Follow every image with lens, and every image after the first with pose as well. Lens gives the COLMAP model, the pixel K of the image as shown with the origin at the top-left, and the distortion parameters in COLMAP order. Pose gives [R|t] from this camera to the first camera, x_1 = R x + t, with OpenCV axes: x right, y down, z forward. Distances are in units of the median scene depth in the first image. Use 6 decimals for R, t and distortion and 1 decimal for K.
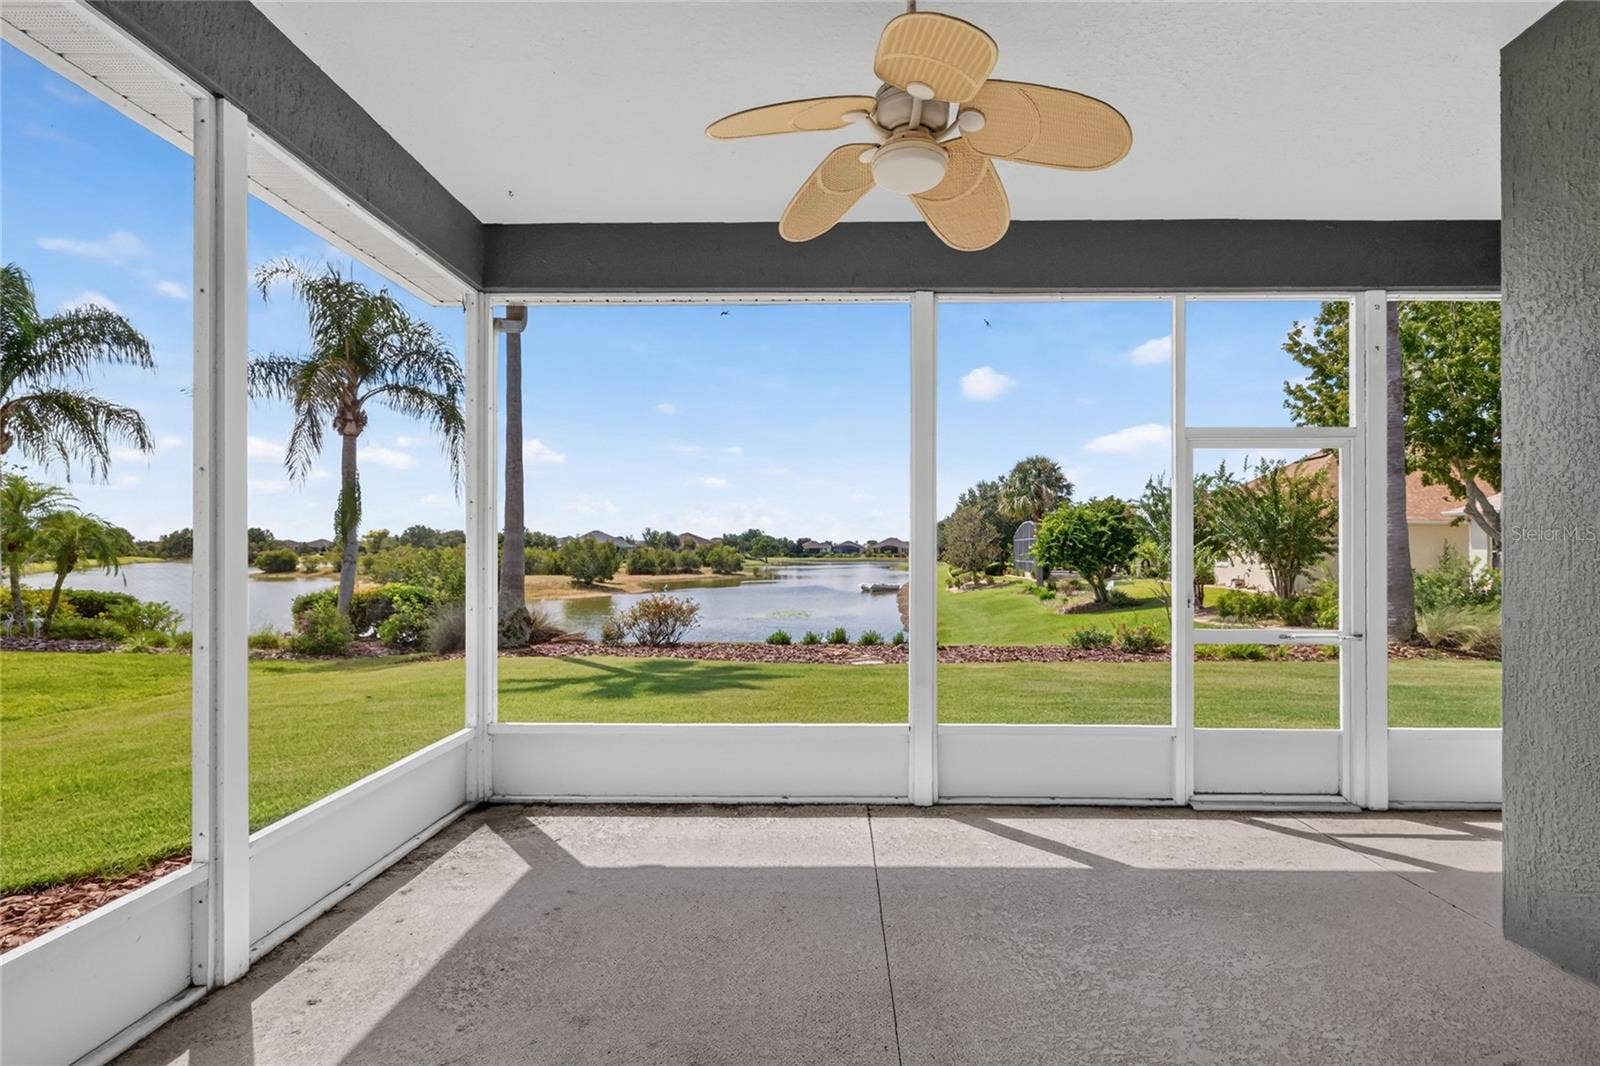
lens RADIAL K [[733.2, 0, 799.1], [0, 733.2, 542.5], [0, 0, 1]] dist [0.021319, 0.000125]
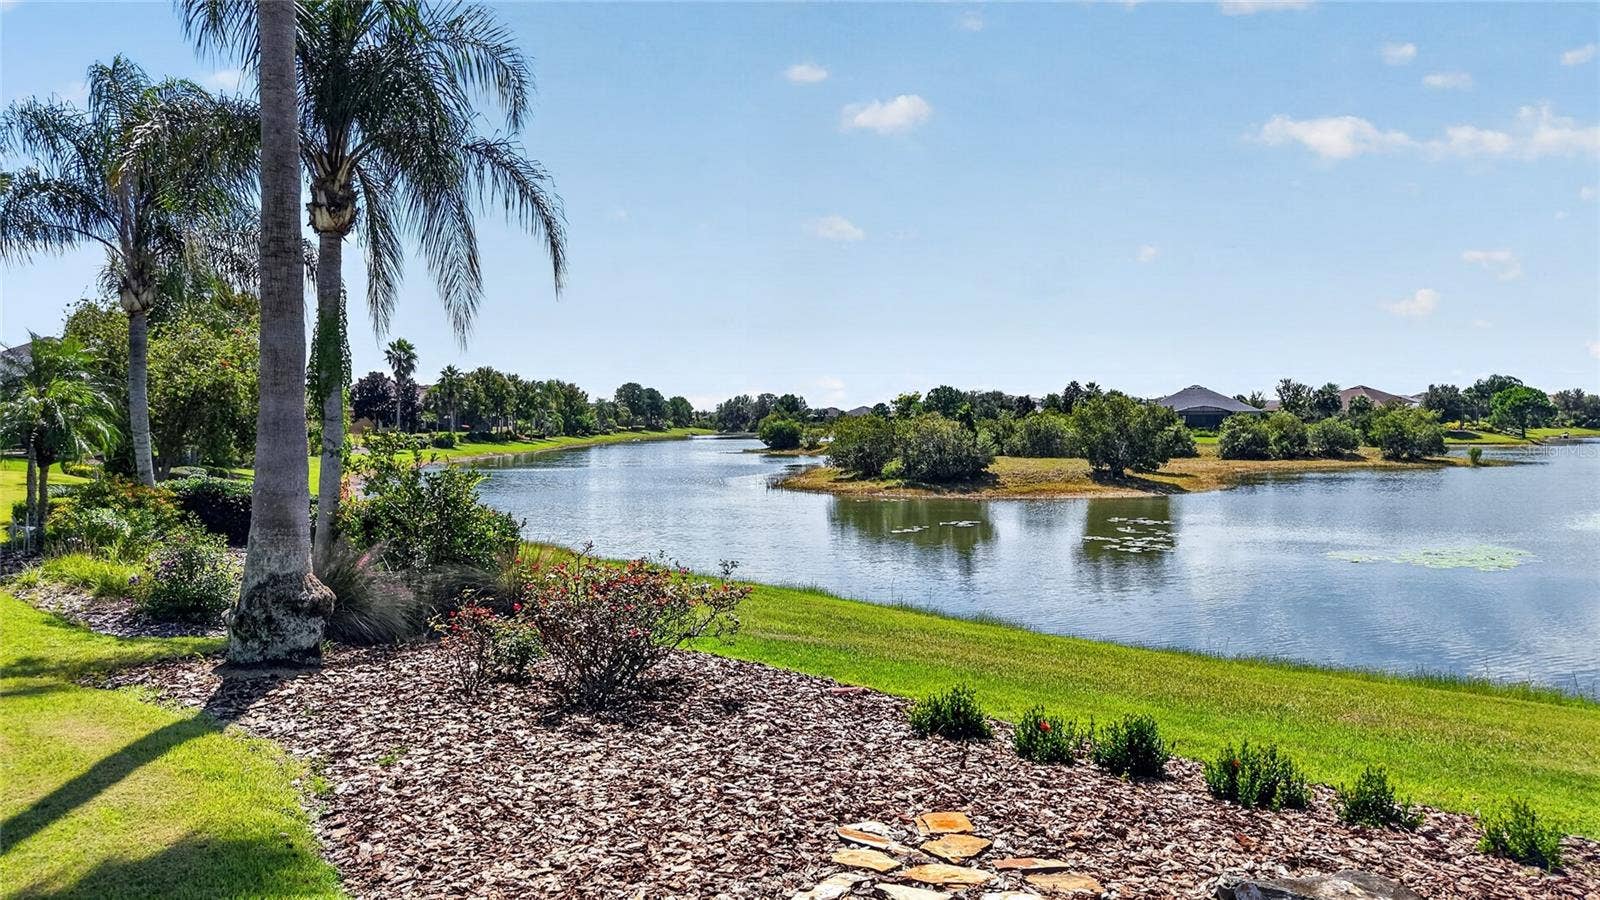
lens RADIAL K [[1046.7, 0, 800.0], [0, 1046.7, 450.0], [0, 0, 1]] dist [-0.001945, -0.000668]
pose [[0.772900, 0.011570, -0.634423, 0.040348], [0.015329, 0.999201, 0.036898, 0.000127], [0.634343, -0.038243, 0.772105, 0.122116]]
